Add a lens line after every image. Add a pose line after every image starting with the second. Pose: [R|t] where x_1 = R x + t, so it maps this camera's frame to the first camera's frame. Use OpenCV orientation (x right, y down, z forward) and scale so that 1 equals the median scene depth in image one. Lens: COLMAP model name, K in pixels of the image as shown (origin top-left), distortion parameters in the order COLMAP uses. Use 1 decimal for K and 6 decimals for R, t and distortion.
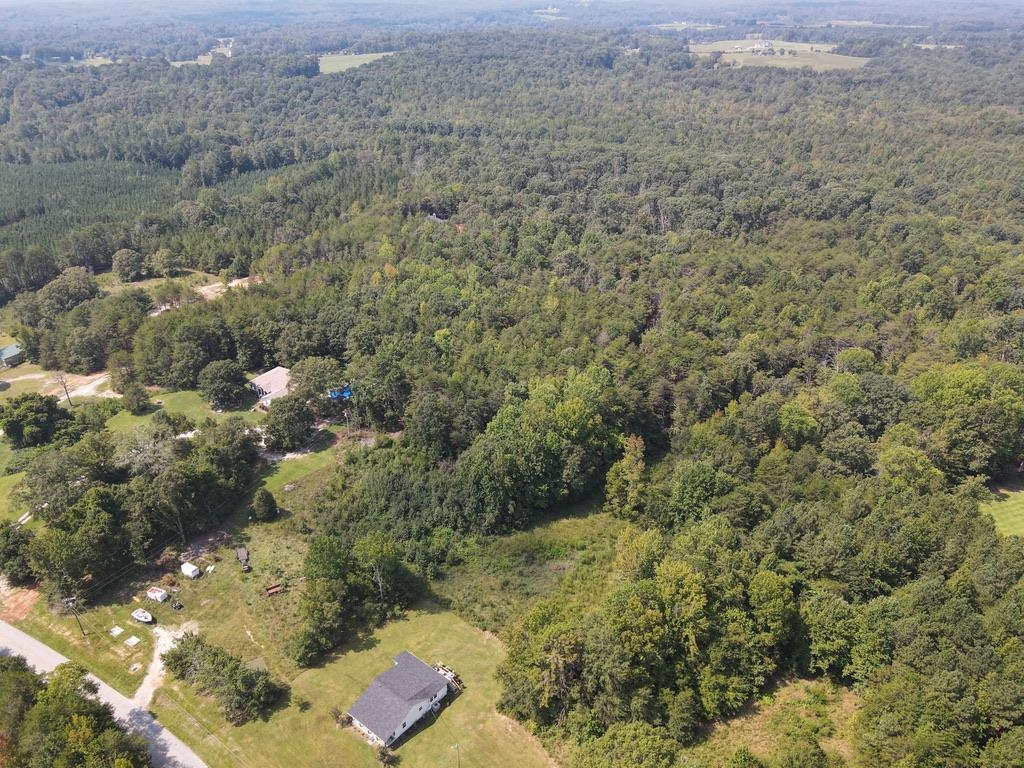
lens RADIAL K [[744.8, 0, 513.1], [0, 744.8, 387.9], [0, 0, 1]] dist [0.015150, -0.000457]
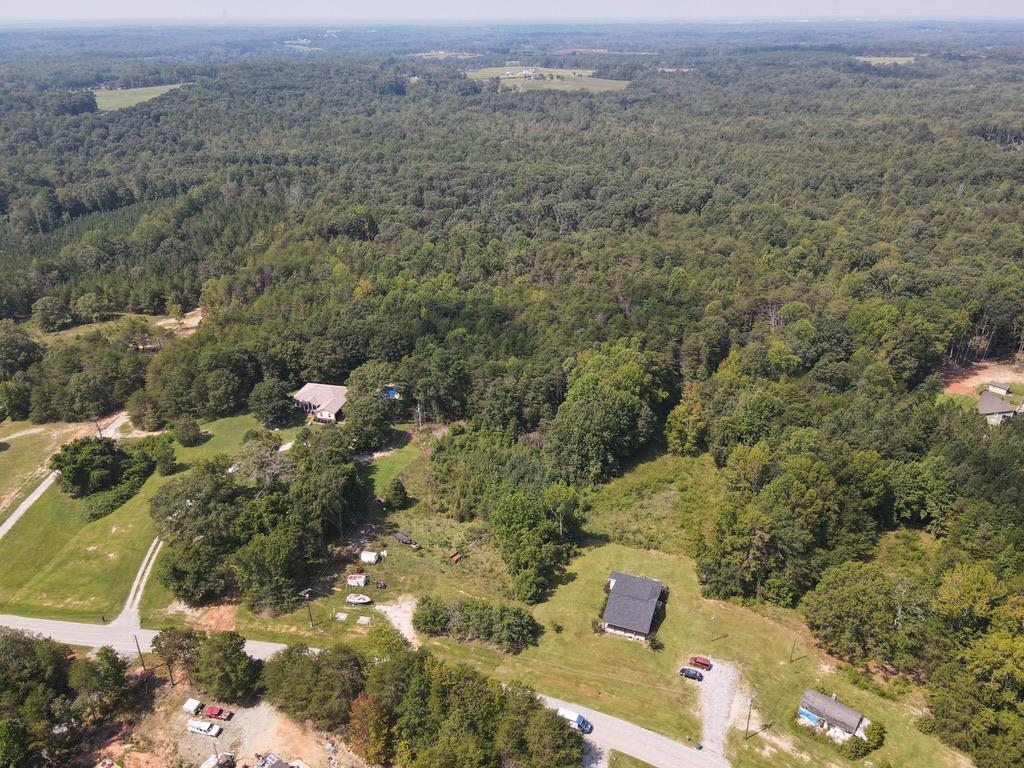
lens RADIAL K [[744.8, 0, 513.7], [0, 744.8, 387.8], [0, 0, 1]] dist [0.015150, -0.000457]
pose [[0.951367, -0.139258, 0.274789, -0.323020], [0.148233, 0.988879, -0.012065, 0.031500], [-0.270053, 0.052211, 0.961429, -0.060197]]
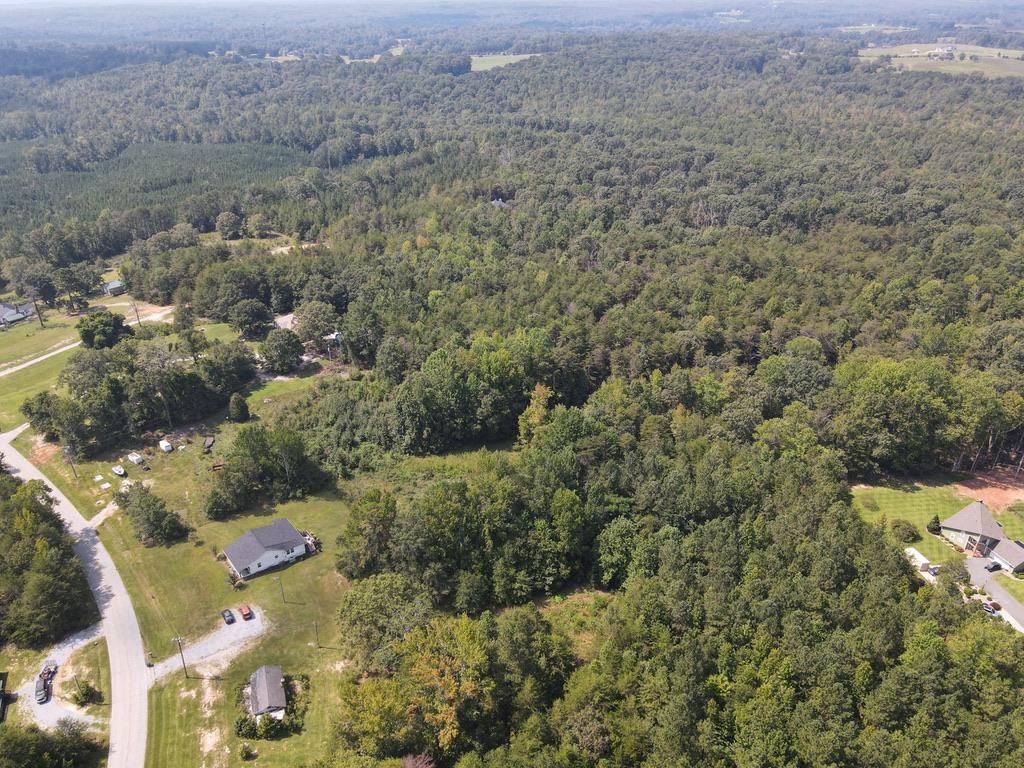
lens RADIAL K [[744.8, 0, 511.4], [0, 744.8, 381.0], [0, 0, 1]] dist [0.015150, -0.000457]
pose [[0.974047, 0.102020, -0.202050, 0.257138], [-0.104000, 0.994577, 0.000825, 0.045849], [0.201039, 0.020210, 0.979375, -0.090847]]
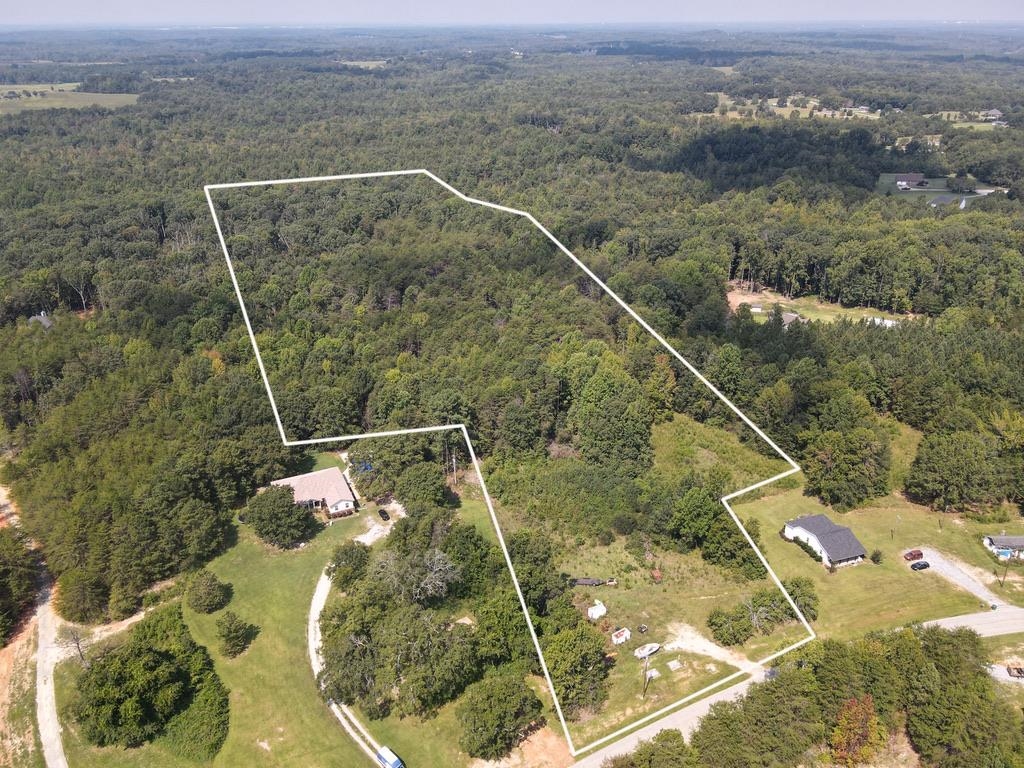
lens RADIAL K [[744.8, 0, 512.2], [0, 744.8, 390.1], [0, 0, 1]] dist [0.015150, -0.000457]
pose [[0.558753, -0.370005, 0.742221, -0.723638], [0.397619, 0.904911, 0.151775, -0.136514], [-0.727801, 0.210316, 0.652742, 0.250776]]
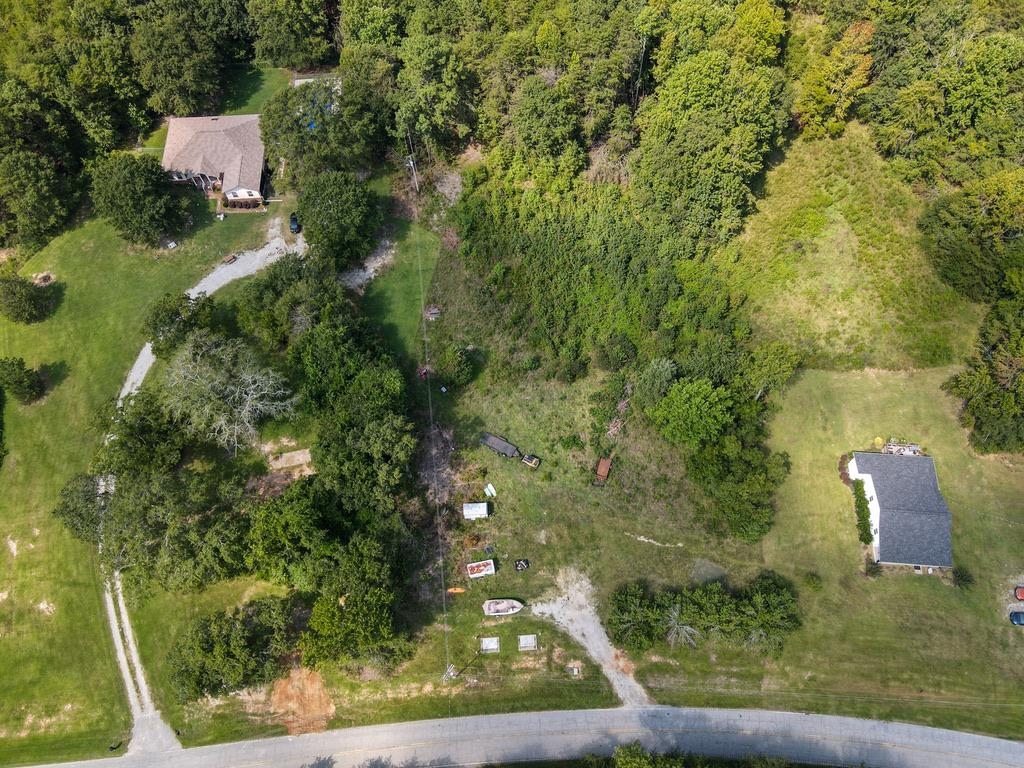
lens RADIAL K [[744.8, 0, 514.8], [0, 744.8, 375.1], [0, 0, 1]] dist [0.015150, -0.000457]
pose [[0.828676, -0.510328, 0.229917, -0.322817], [0.280491, 0.734081, 0.618426, -0.162834], [-0.484378, -0.447985, 0.751457, 0.348747]]
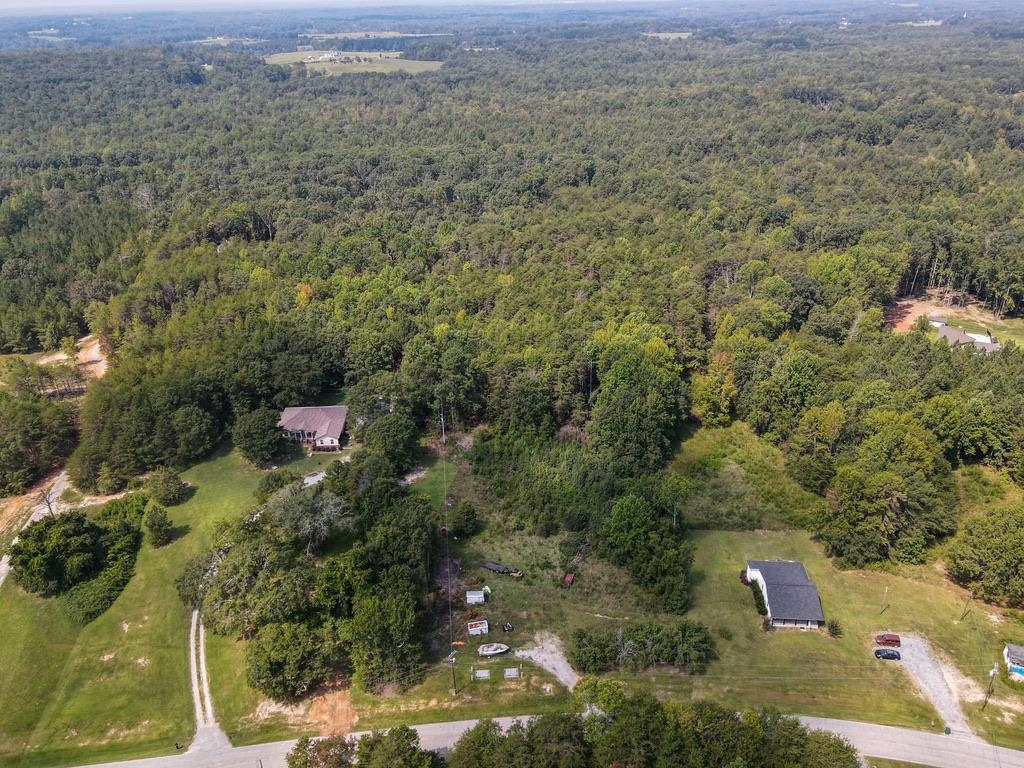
lens RADIAL K [[744.8, 0, 514.3], [0, 744.8, 388.1], [0, 0, 1]] dist [0.015150, -0.000457]
pose [[0.835027, -0.266919, 0.481128, -0.497546], [0.274966, 0.959863, 0.055290, -0.025332], [-0.476575, 0.086125, 0.874905, 0.102856]]
